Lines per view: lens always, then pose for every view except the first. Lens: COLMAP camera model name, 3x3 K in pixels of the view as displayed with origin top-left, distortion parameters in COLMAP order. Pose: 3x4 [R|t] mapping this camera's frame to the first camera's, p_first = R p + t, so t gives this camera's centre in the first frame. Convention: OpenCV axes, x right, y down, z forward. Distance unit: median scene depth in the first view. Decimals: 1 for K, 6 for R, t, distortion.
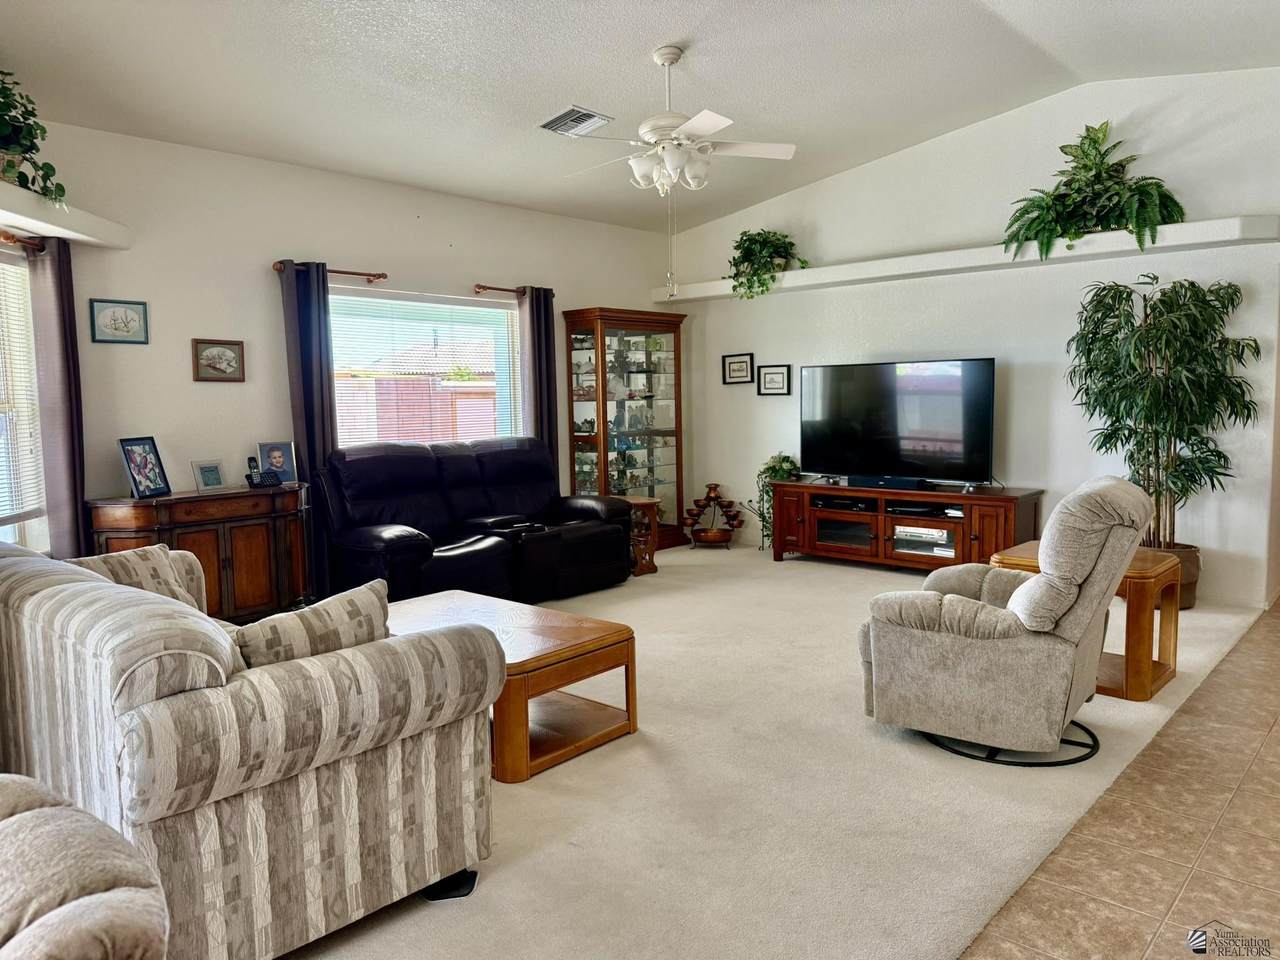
lens RADIAL K [[904.1, 0, 635.8], [0, 904.1, 477.9], [0, 0, 1]] dist [0.021773, -0.030175]
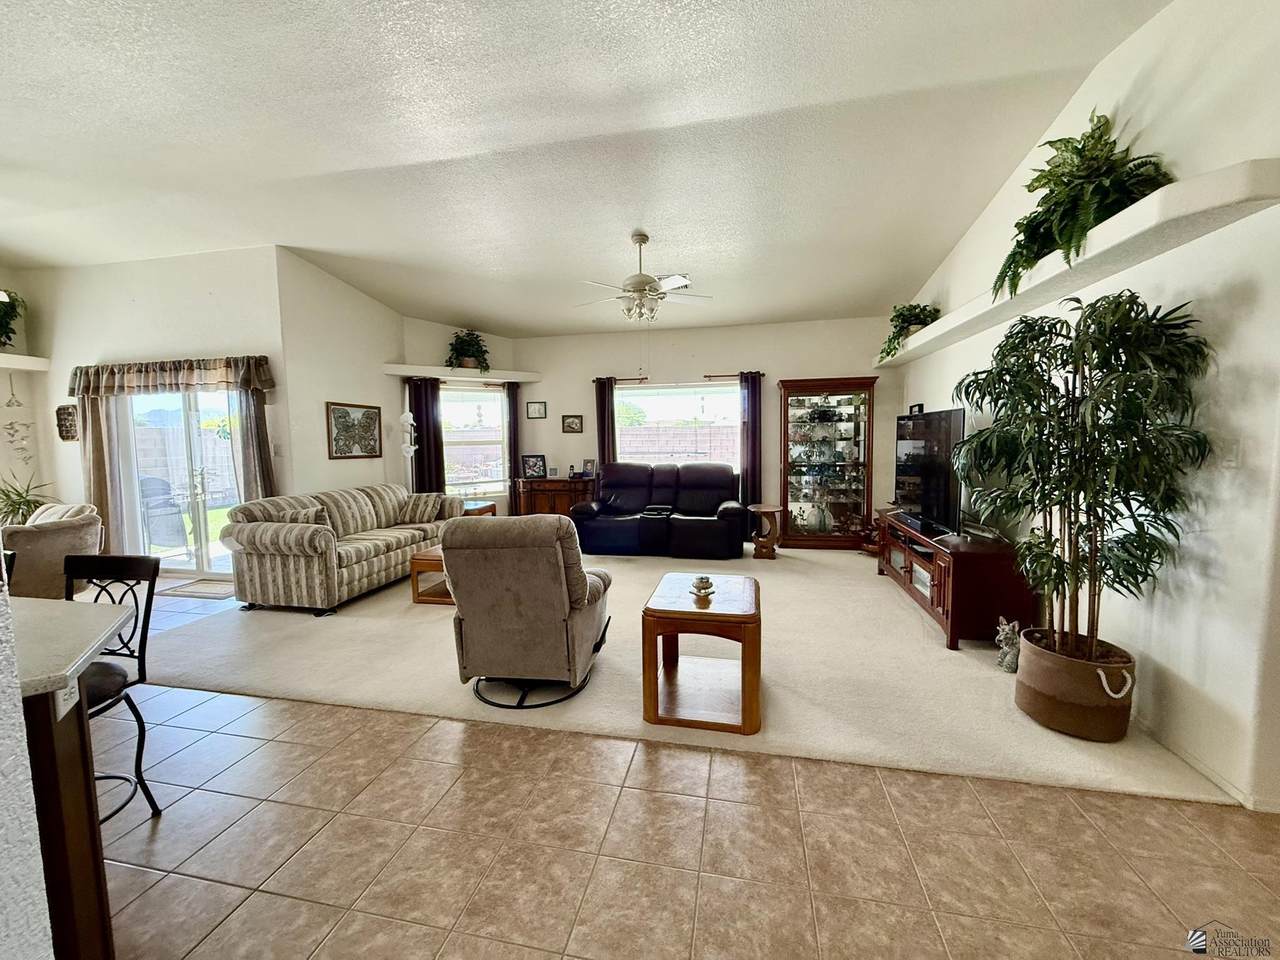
lens RADIAL K [[510.9, 0, 640.0], [0, 510.9, 479.9], [0, 0, 1]] dist [-0.001268, -0.000528]
pose [[0.506232, 0.080925, -0.858592, 0.905529], [-0.071528, 0.996097, 0.051712, -0.074837], [0.859426, 0.035235, 0.510044, 0.546308]]
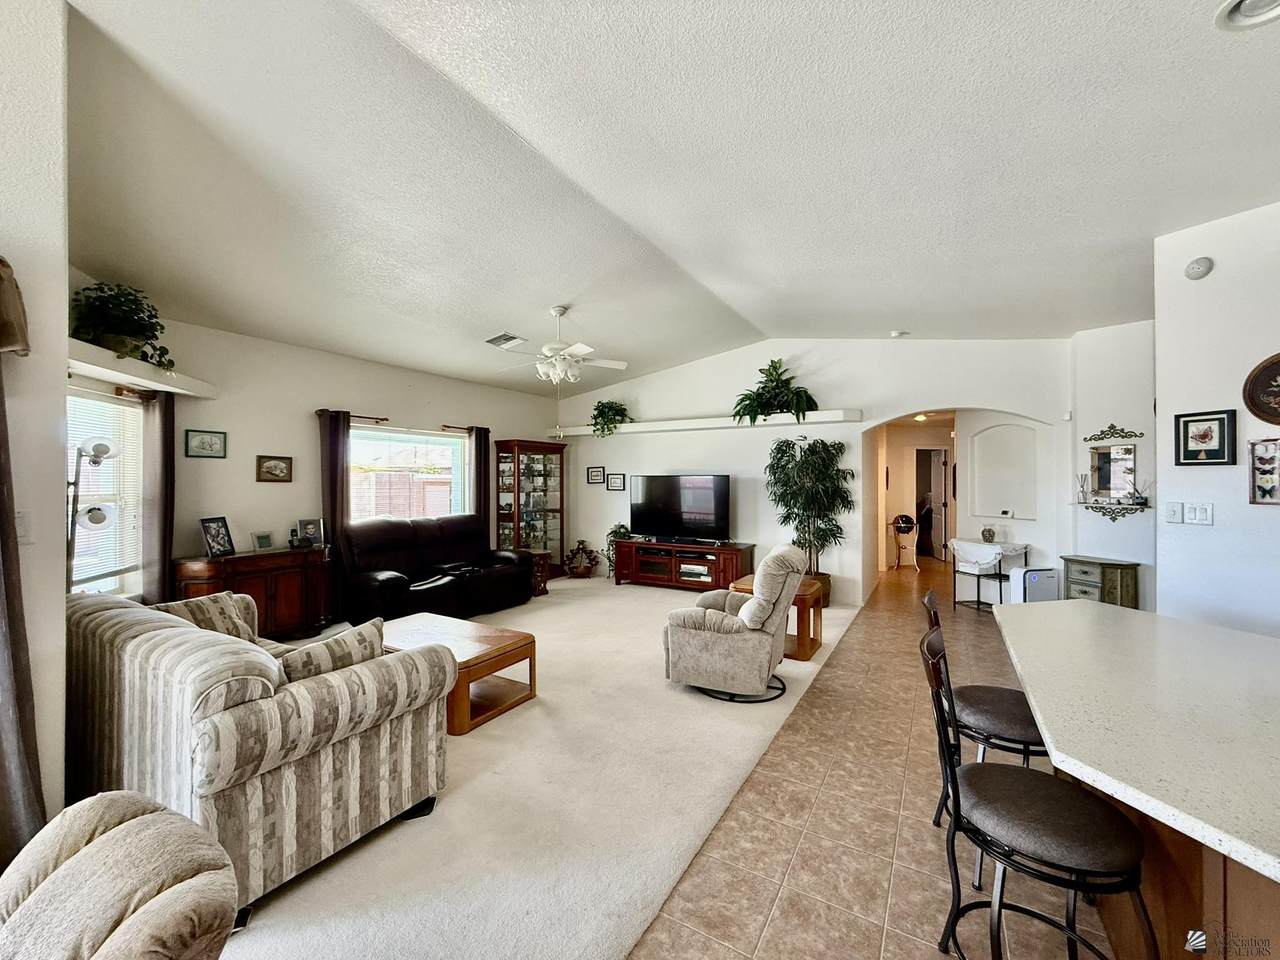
lens RADIAL K [[510.9, 0, 638.3], [0, 510.9, 479.6], [0, 0, 1]] dist [-0.001268, -0.000528]
pose [[0.980425, 0.017344, 0.196130, -0.004302], [0.001650, 0.995354, -0.096268, -0.025426], [-0.196888, 0.094707, 0.975841, -0.011683]]
